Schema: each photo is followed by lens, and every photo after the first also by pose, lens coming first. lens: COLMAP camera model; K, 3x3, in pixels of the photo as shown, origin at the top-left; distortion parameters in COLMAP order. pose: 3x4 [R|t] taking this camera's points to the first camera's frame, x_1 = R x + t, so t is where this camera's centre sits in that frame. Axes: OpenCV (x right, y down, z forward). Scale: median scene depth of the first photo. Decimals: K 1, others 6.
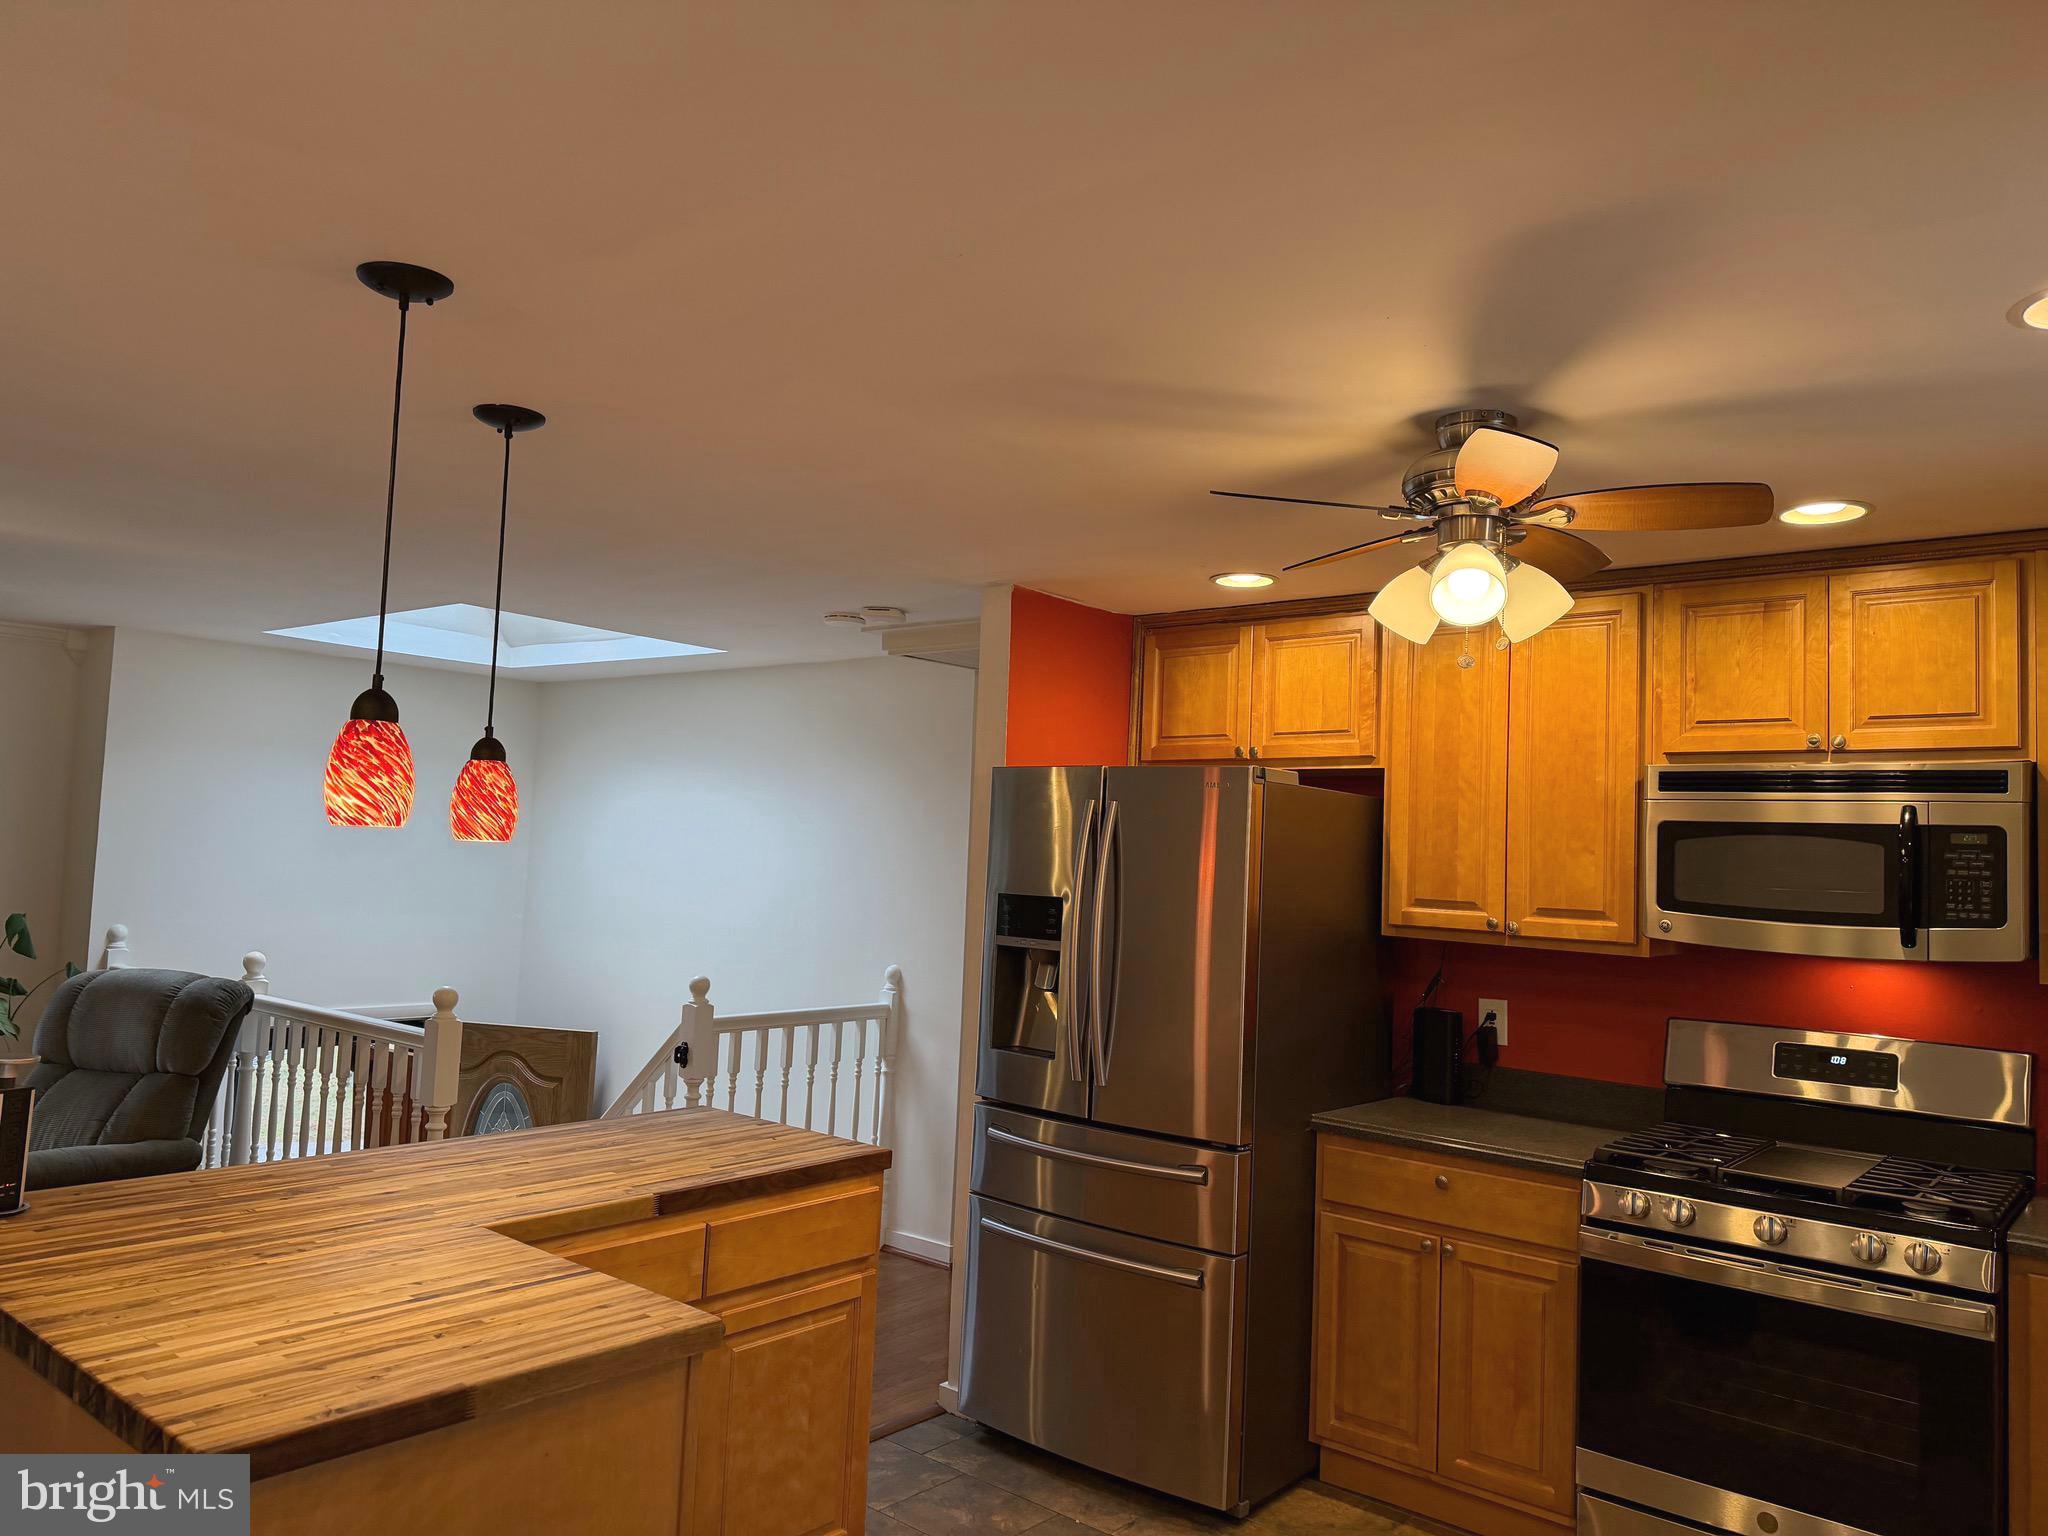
lens RADIAL K [[1434.3, 0, 1035.5], [0, 1434.3, 769.1], [0, 0, 1]] dist [0.064226, -0.077589]
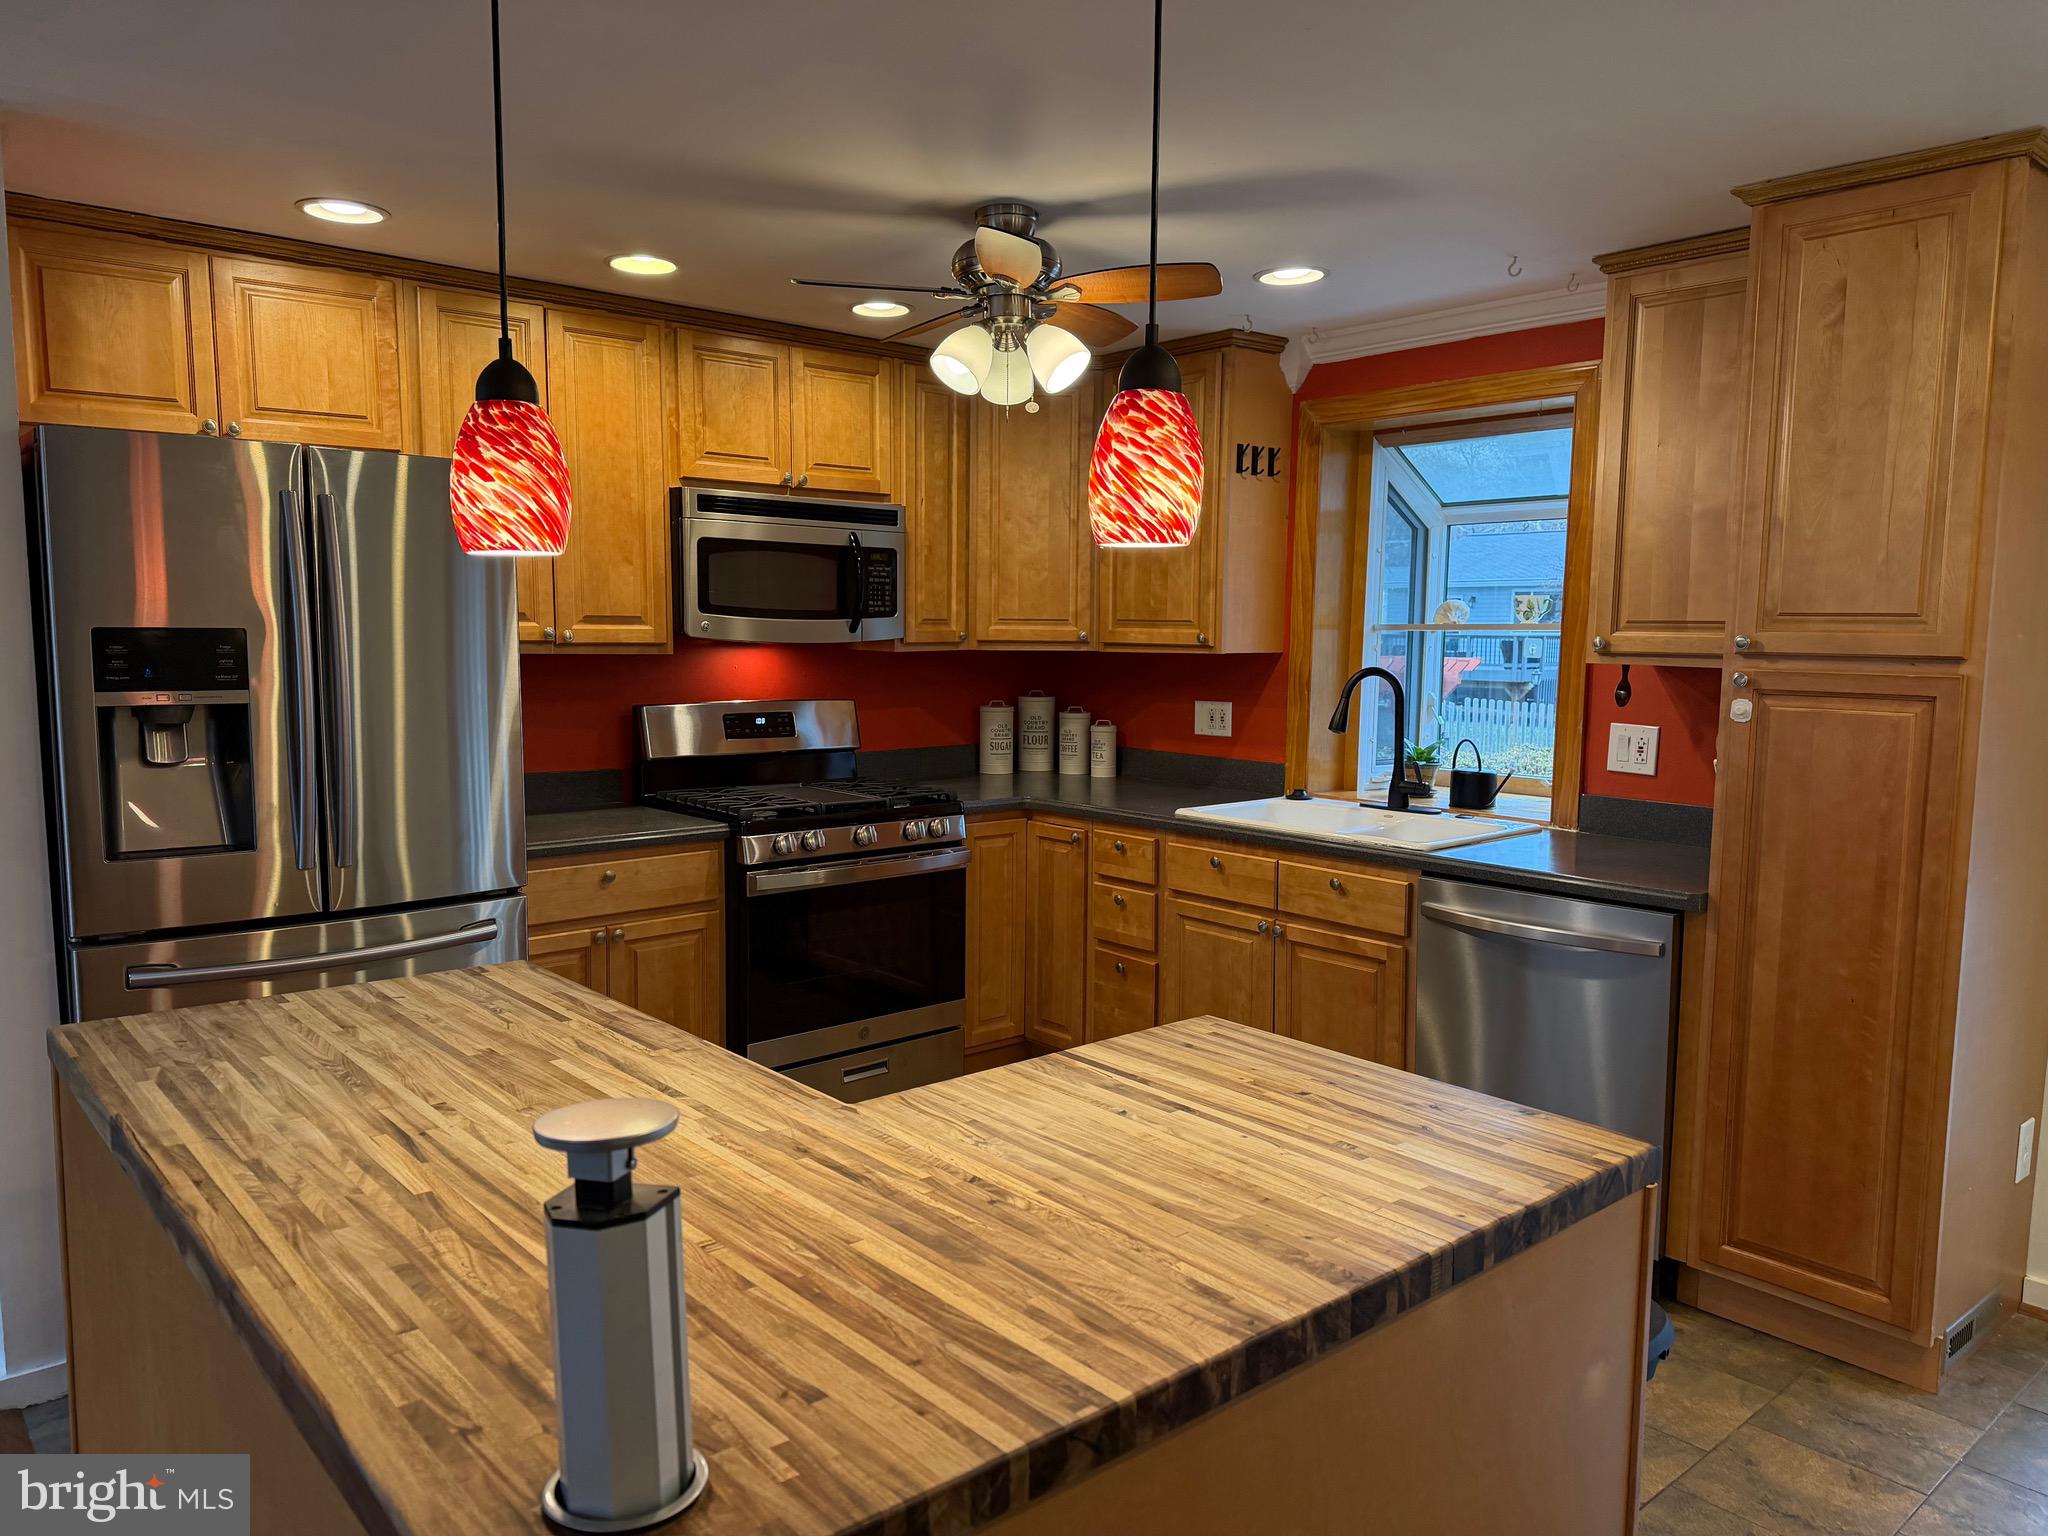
lens RADIAL K [[1434.3, 0, 1015.9], [0, 1434.3, 780.4], [0, 0, 1]] dist [0.064226, -0.077589]
pose [[0.162130, -0.148282, 0.975565, -0.679304], [-0.064975, 0.984895, 0.160498, 0.025585], [-0.984628, -0.089409, 0.150047, 0.542662]]
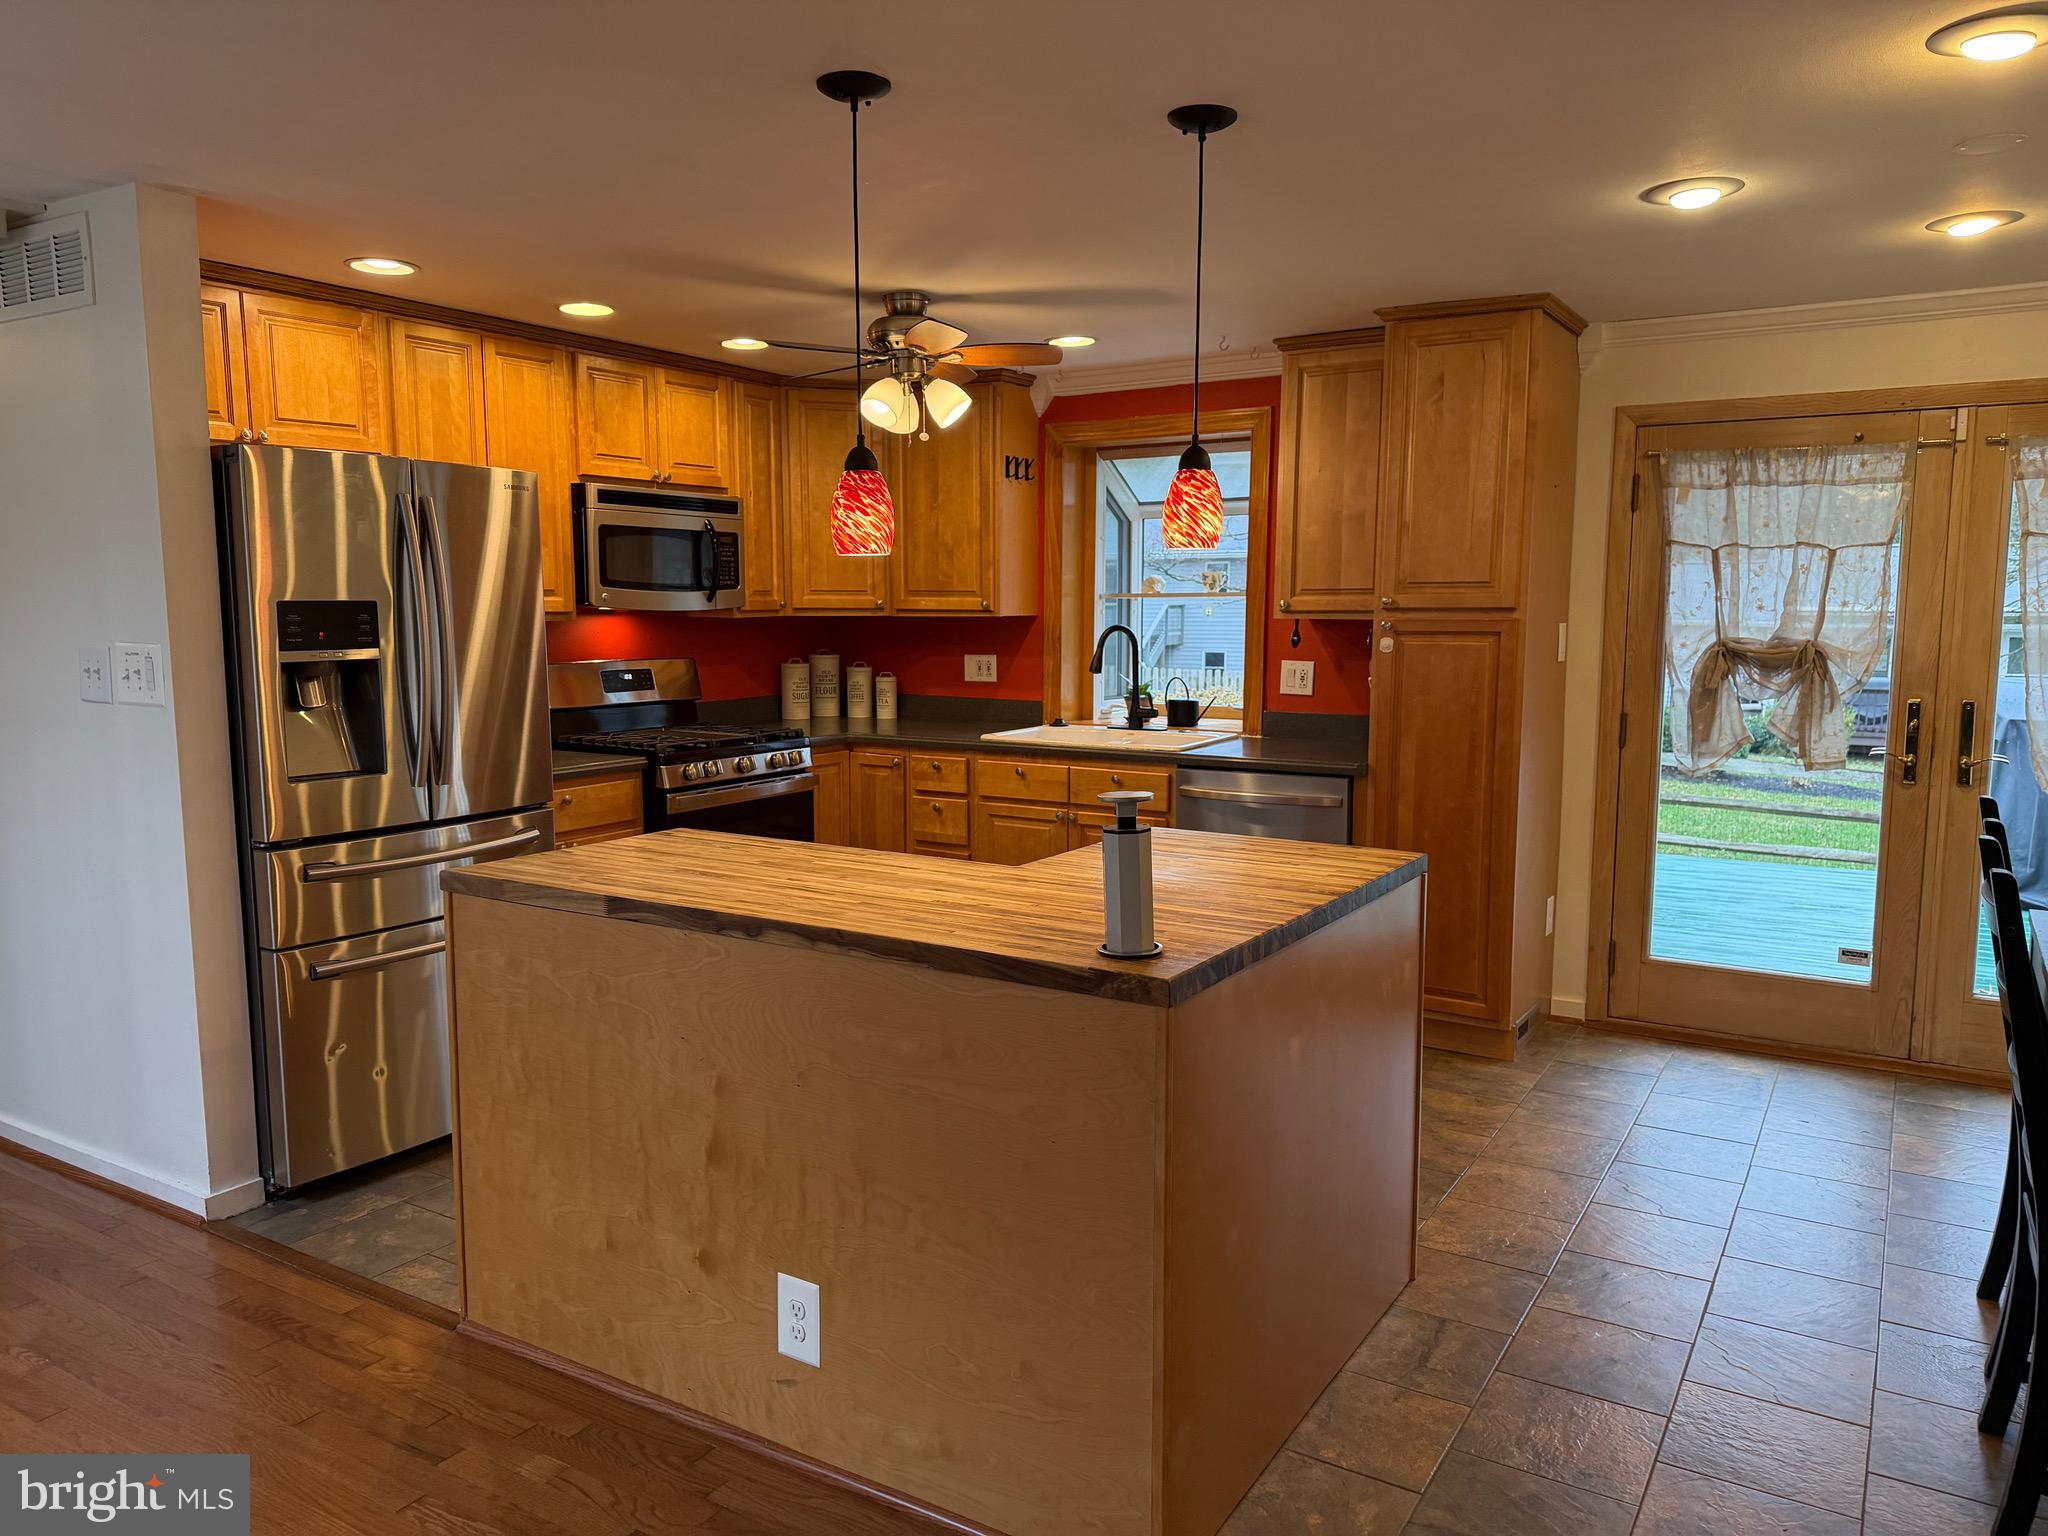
lens RADIAL K [[1434.3, 0, 1009.2], [0, 1434.3, 774.8], [0, 0, 1]] dist [0.064226, -0.077589]
pose [[-0.132964, -0.164052, 0.977450, -1.031433], [-0.068447, 0.985372, 0.156070, 0.028796], [-0.988755, -0.046152, -0.142248, 0.774861]]
